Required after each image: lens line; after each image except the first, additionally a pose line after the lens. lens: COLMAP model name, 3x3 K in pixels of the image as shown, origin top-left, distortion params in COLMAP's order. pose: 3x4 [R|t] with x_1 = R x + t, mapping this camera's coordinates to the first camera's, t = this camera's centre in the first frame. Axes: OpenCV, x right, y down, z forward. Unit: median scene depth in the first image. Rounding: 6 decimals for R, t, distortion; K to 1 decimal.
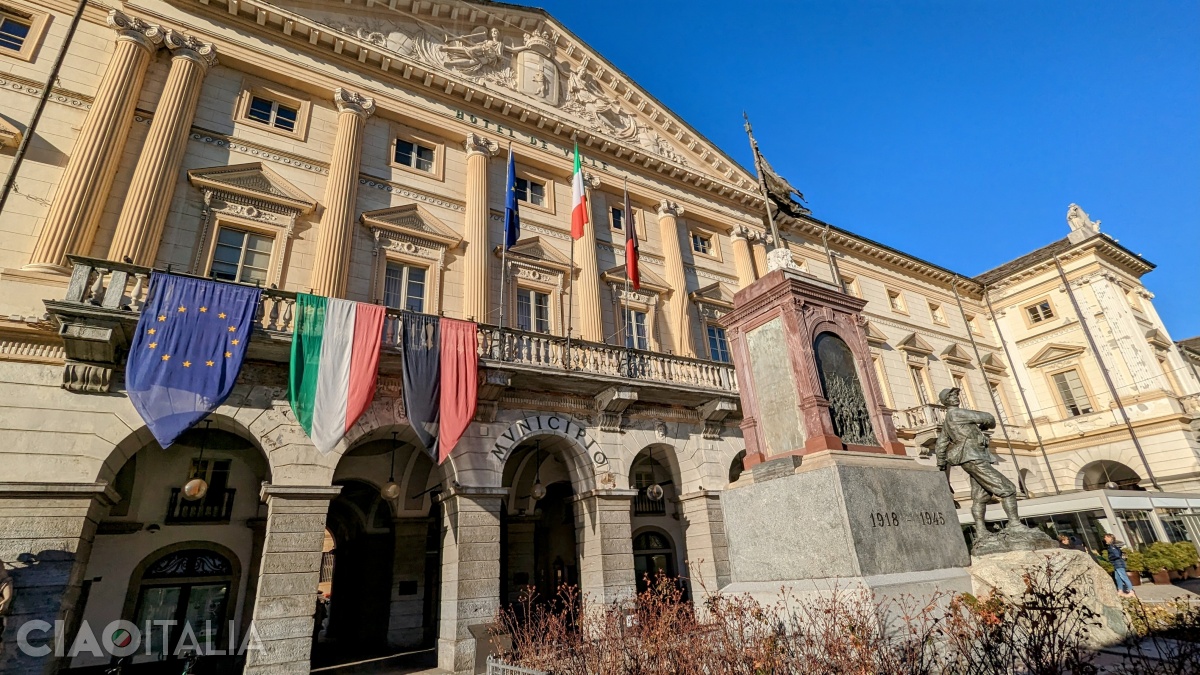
lens RADIAL K [[572.8, 0, 600.0], [0, 572.8, 337.5], [0, 0, 1]] dist [-0.000105, 0.000004]
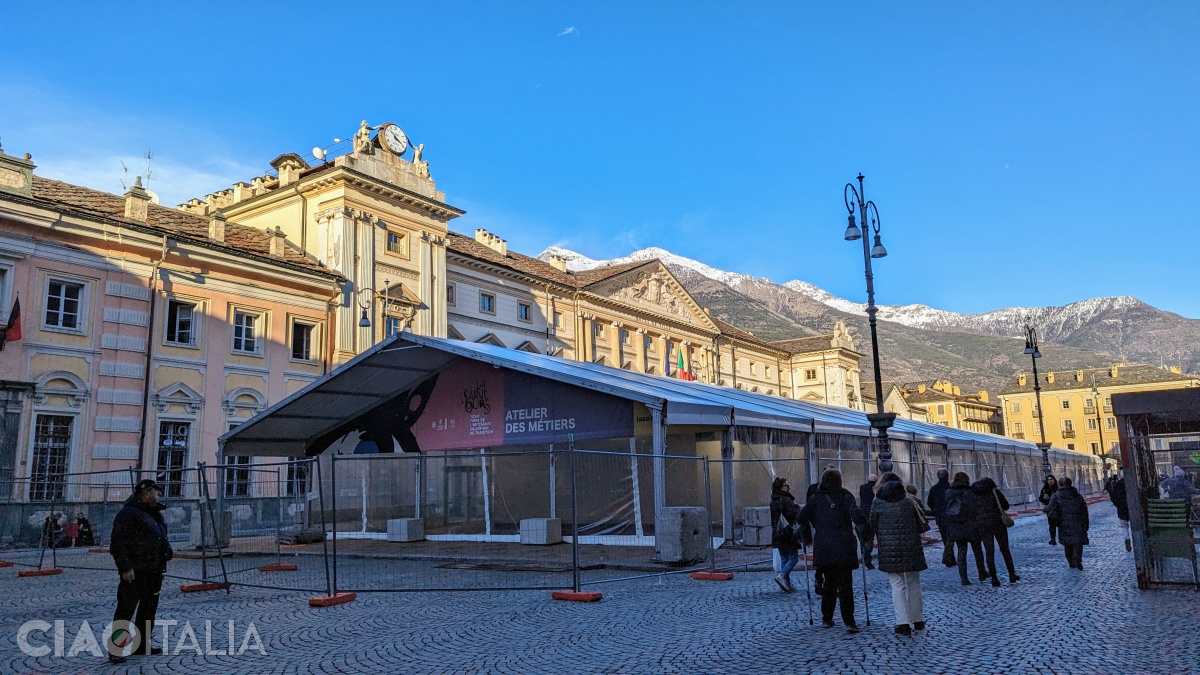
lens RADIAL K [[861.0, 0, 600.0], [0, 861.0, 337.5], [0, 0, 1]] dist [0.086334, -0.000242]
pose [[0.914602, 0.114672, 0.387754, -1.130956], [-0.189883, 0.968436, 0.161480, -0.533778], [-0.356998, -0.221318, 0.907508, -1.502281]]
